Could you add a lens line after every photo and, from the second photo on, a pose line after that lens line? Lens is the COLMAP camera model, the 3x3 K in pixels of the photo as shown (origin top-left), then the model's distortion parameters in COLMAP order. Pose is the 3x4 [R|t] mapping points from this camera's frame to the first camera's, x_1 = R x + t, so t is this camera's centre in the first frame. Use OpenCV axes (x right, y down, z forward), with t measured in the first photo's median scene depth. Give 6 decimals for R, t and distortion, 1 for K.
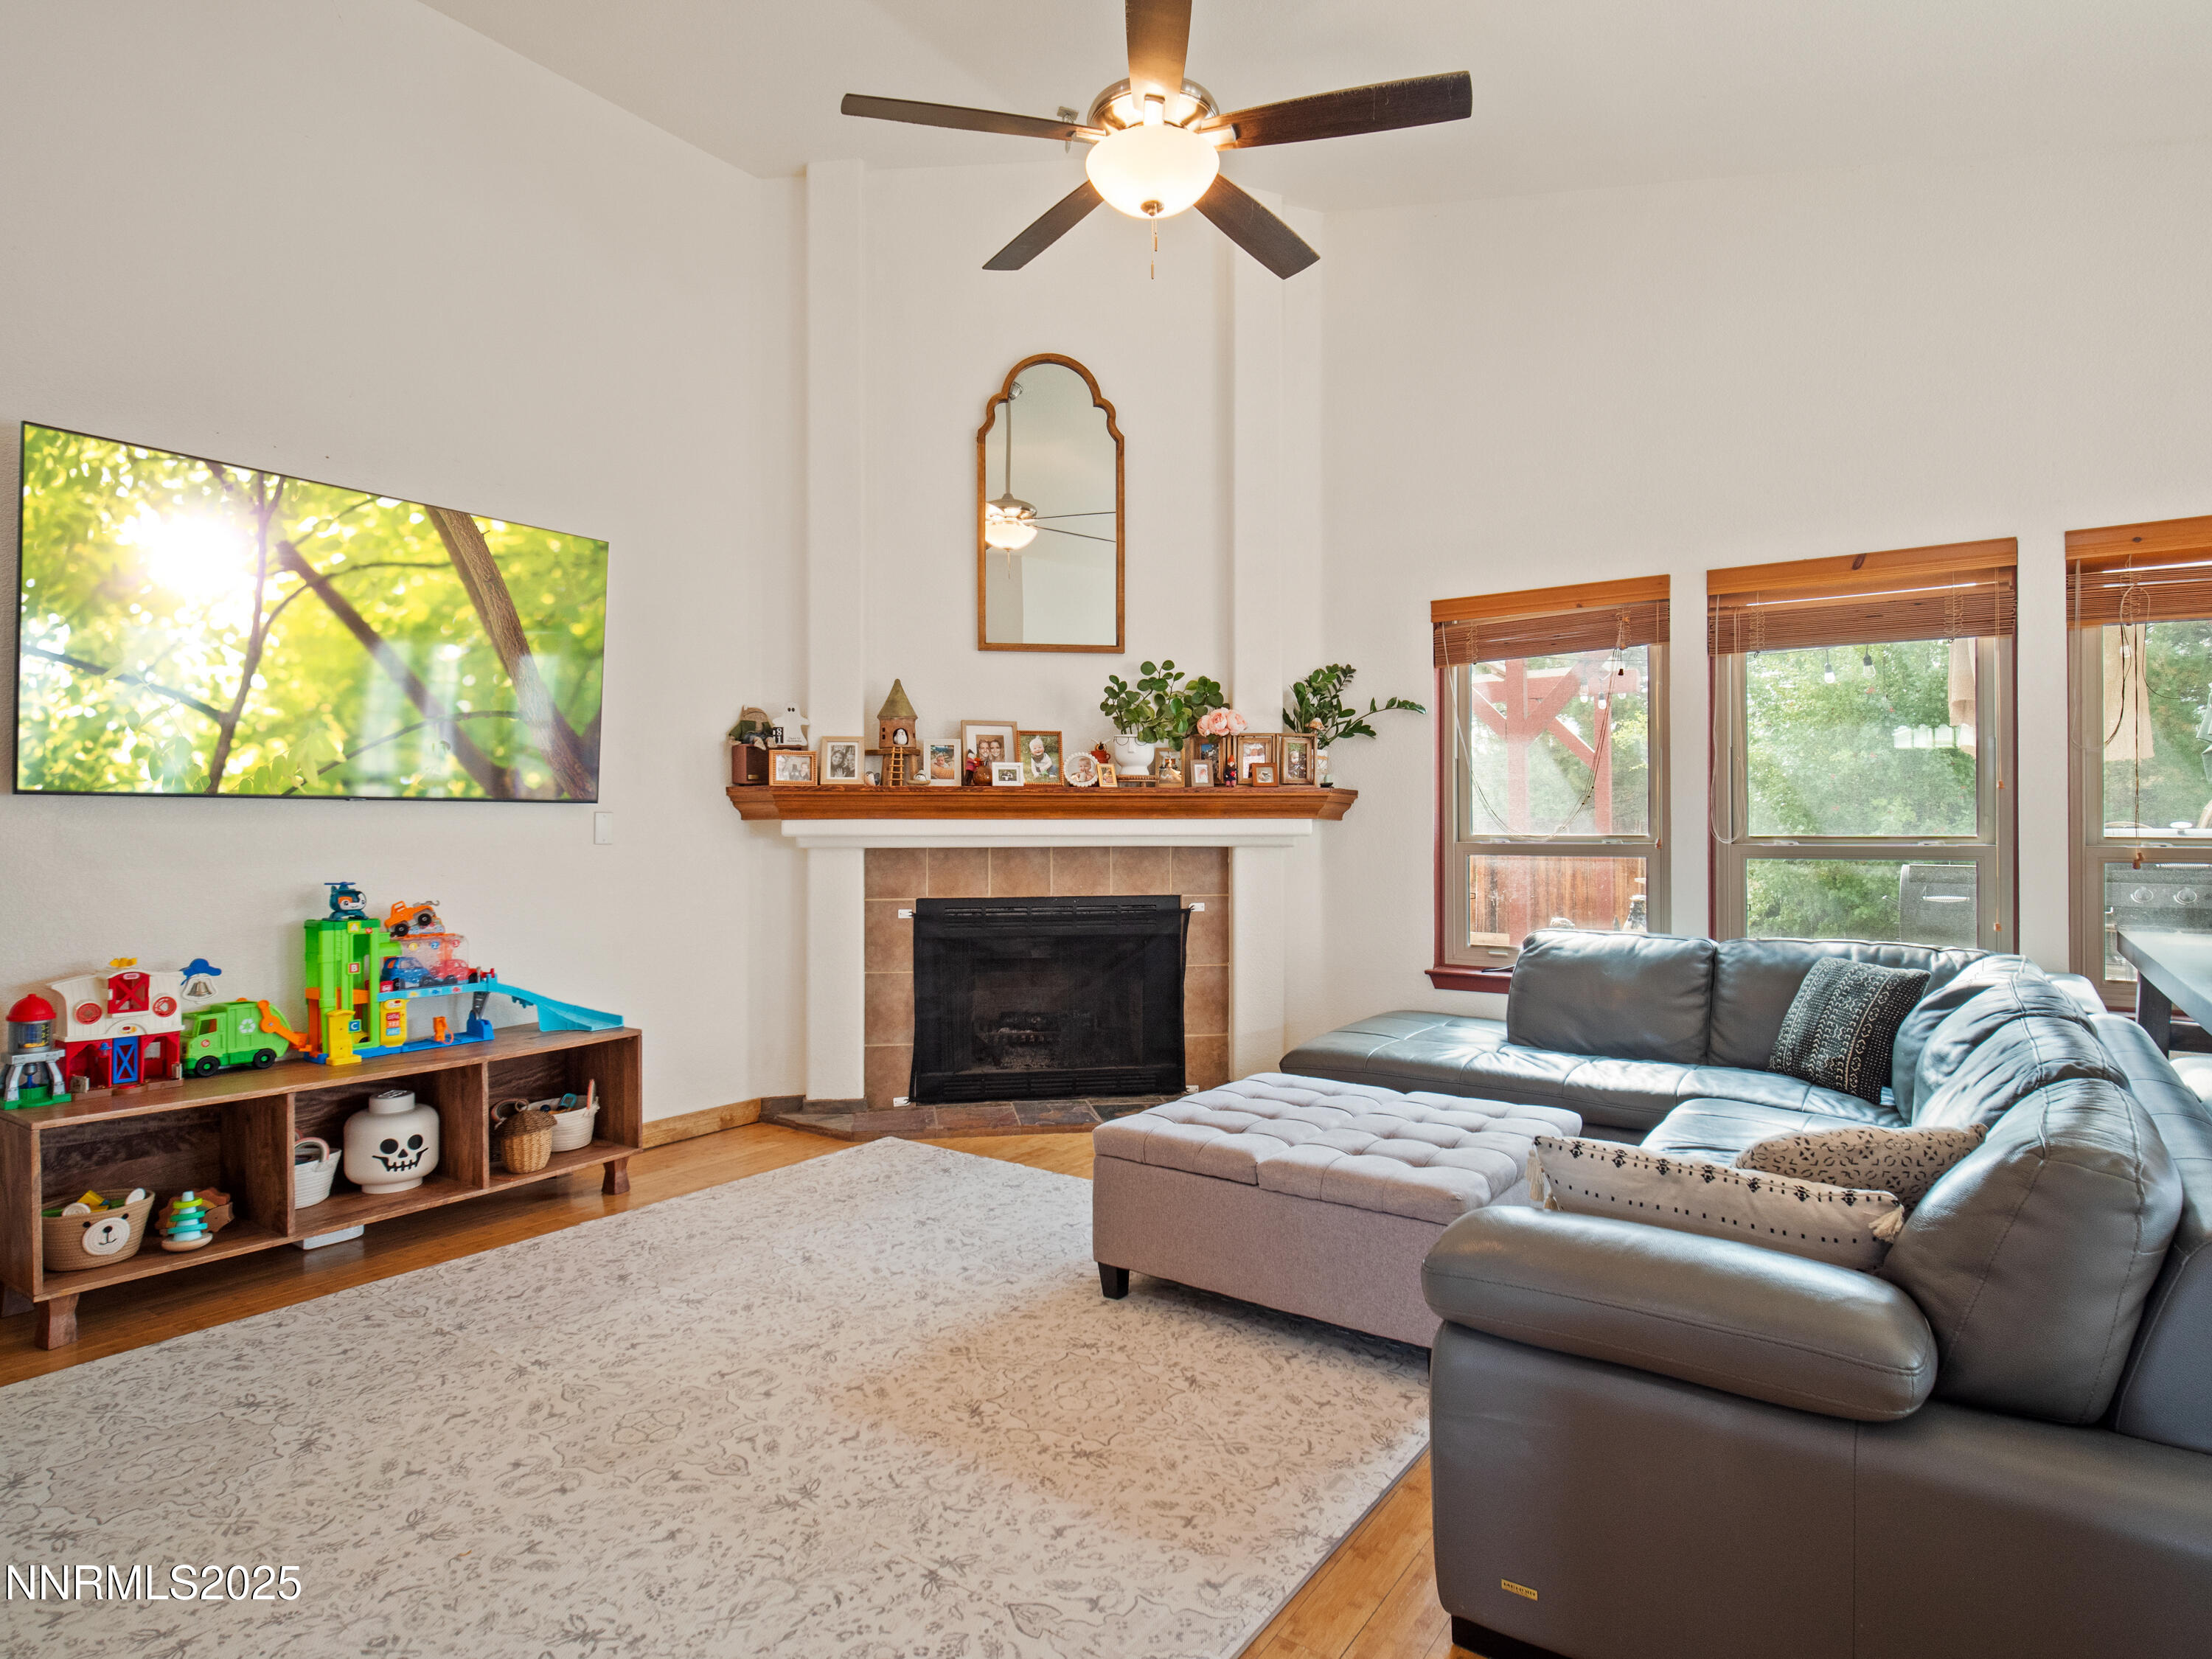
lens RADIAL K [[1216.8, 0, 1094.8], [0, 1216.8, 822.4], [0, 0, 1]] dist [-0.000112, -0.001107]
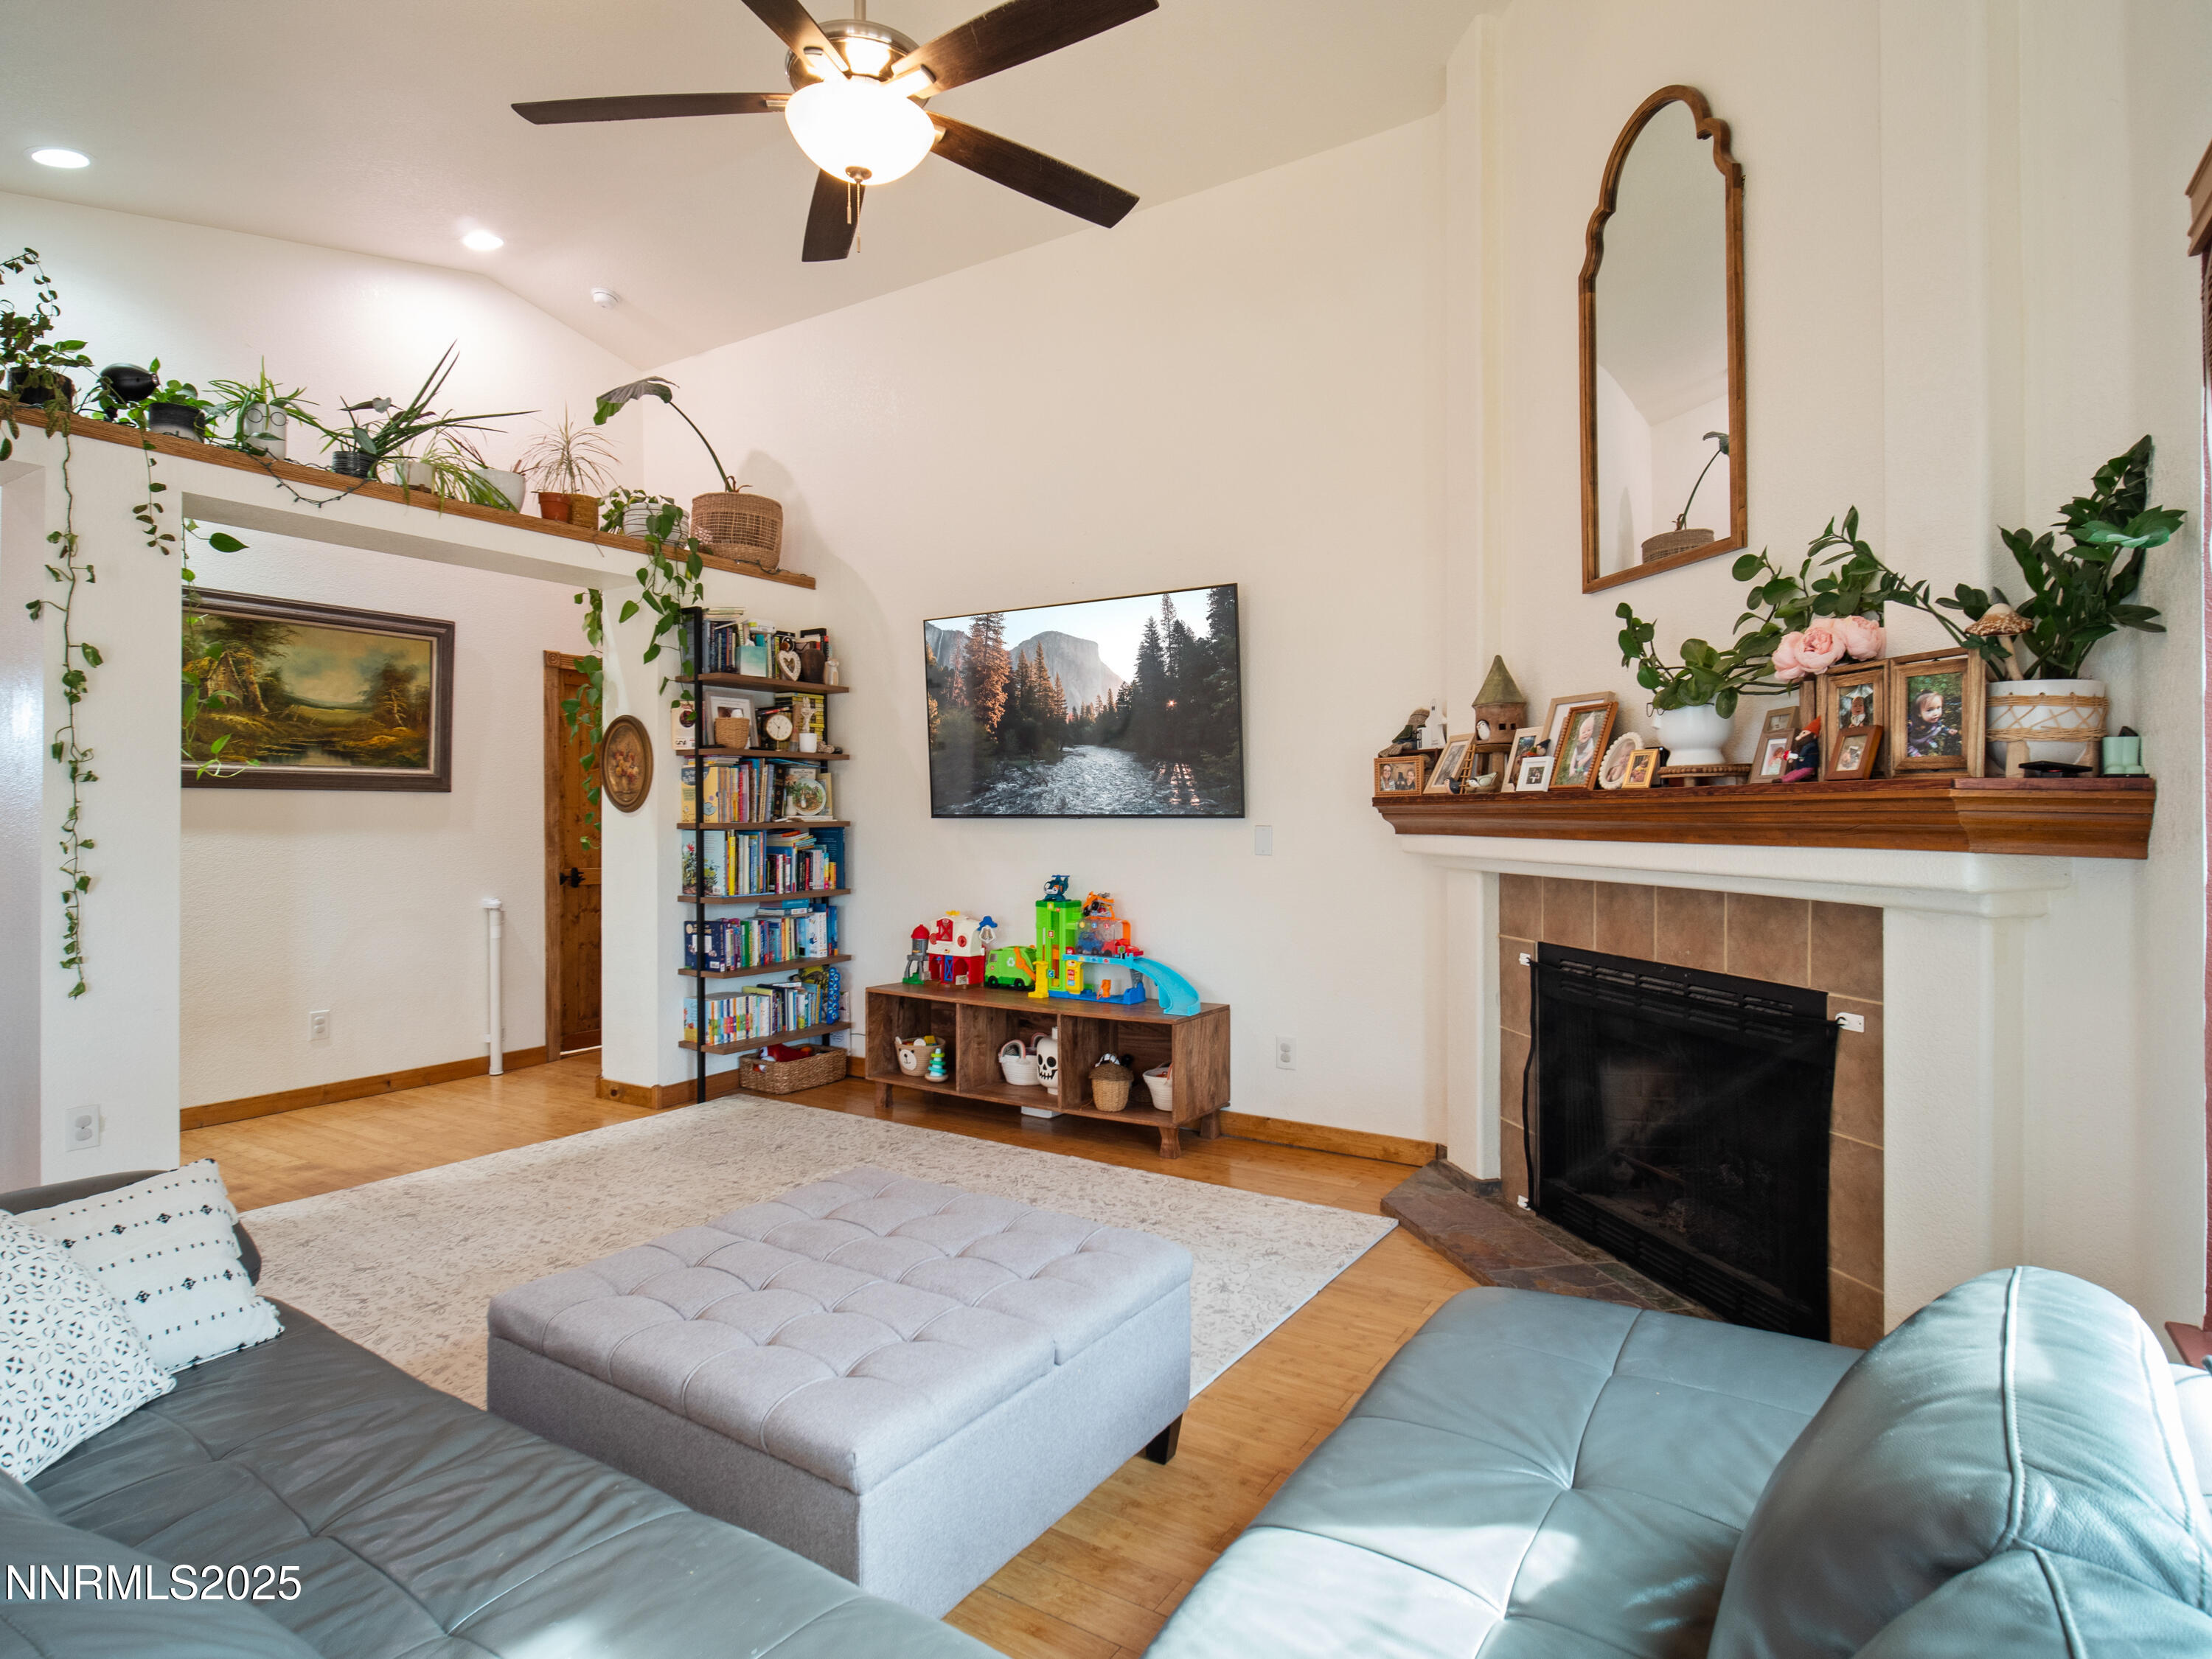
lens RADIAL K [[1197.7, 0, 1093.5], [0, 1197.7, 820.5], [0, 0, 1]] dist [-0.002141, -0.000452]
pose [[0.041521, 0.006583, -0.999116, 0.682571], [0.005698, 0.999960, 0.006825, -0.021677], [0.999121, -0.005976, 0.041482, 0.818237]]
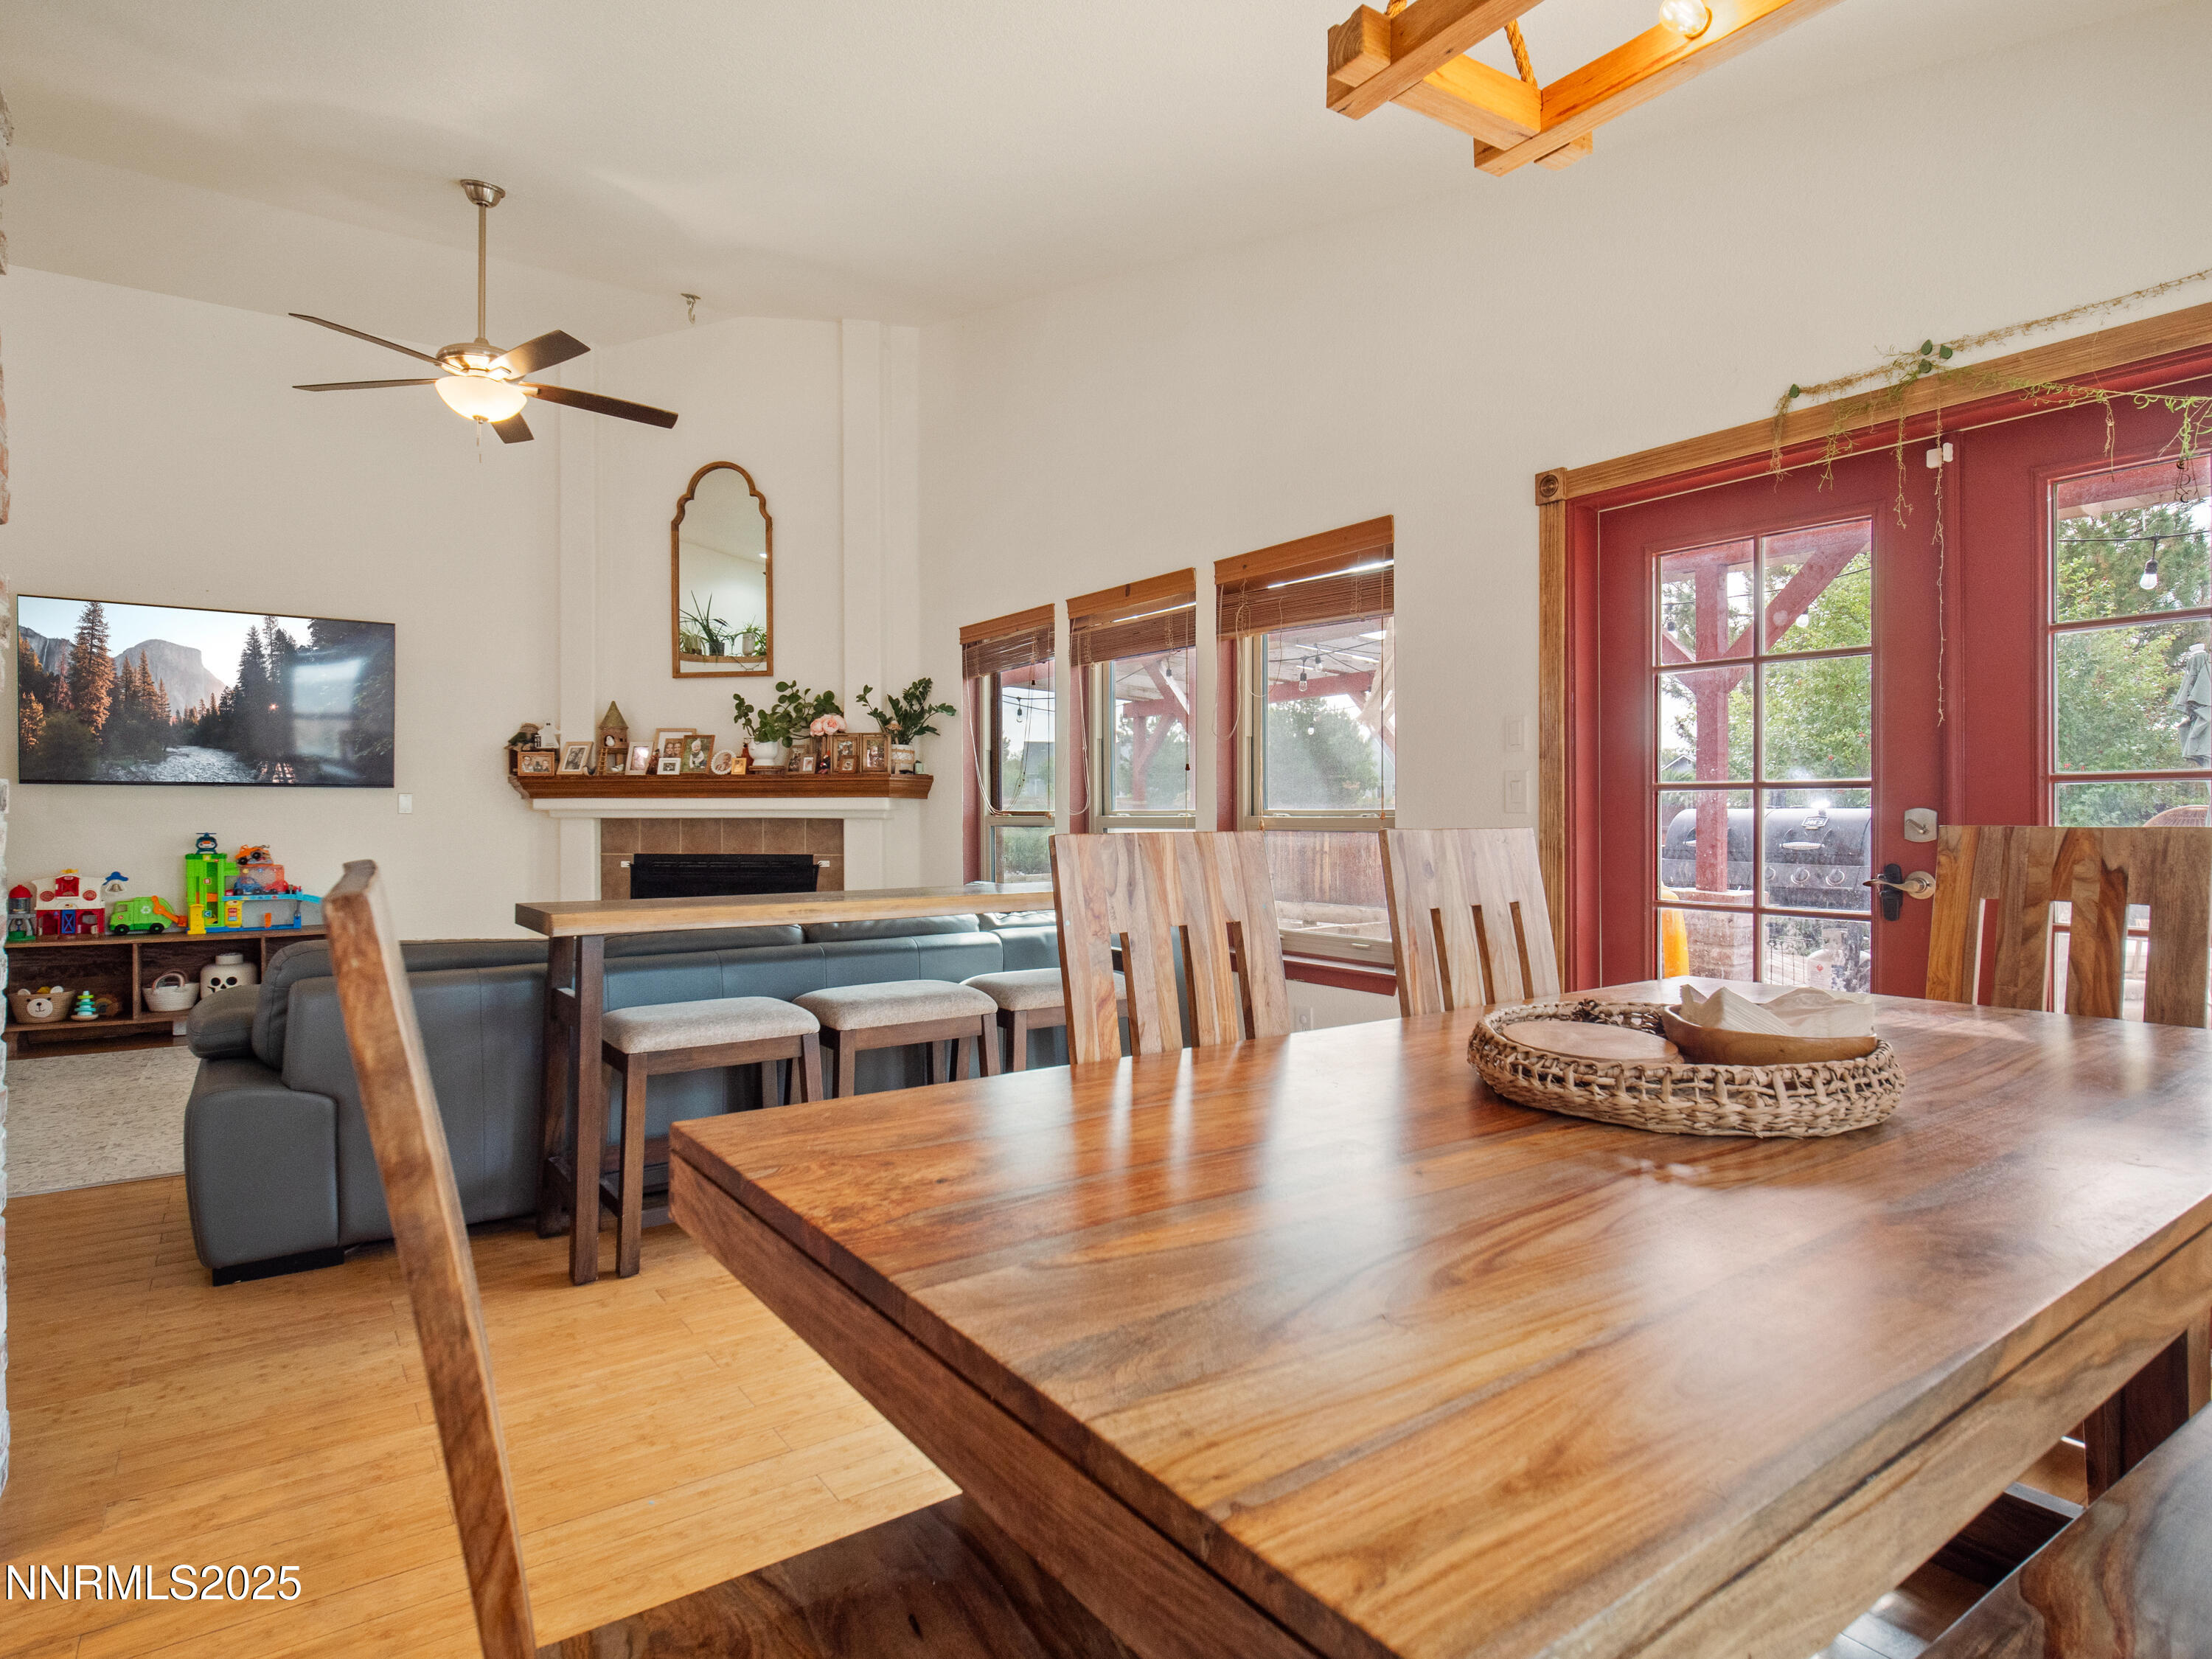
lens RADIAL K [[1197.7, 0, 1093.5], [0, 1197.7, 820.5], [0, 0, 1]] dist [-0.002141, -0.000452]
pose [[0.943320, 0.003125, -0.331870, 0.976681], [-0.000494, 0.999968, 0.008011, 0.013962], [0.331884, -0.007393, 0.943291, -0.175447]]
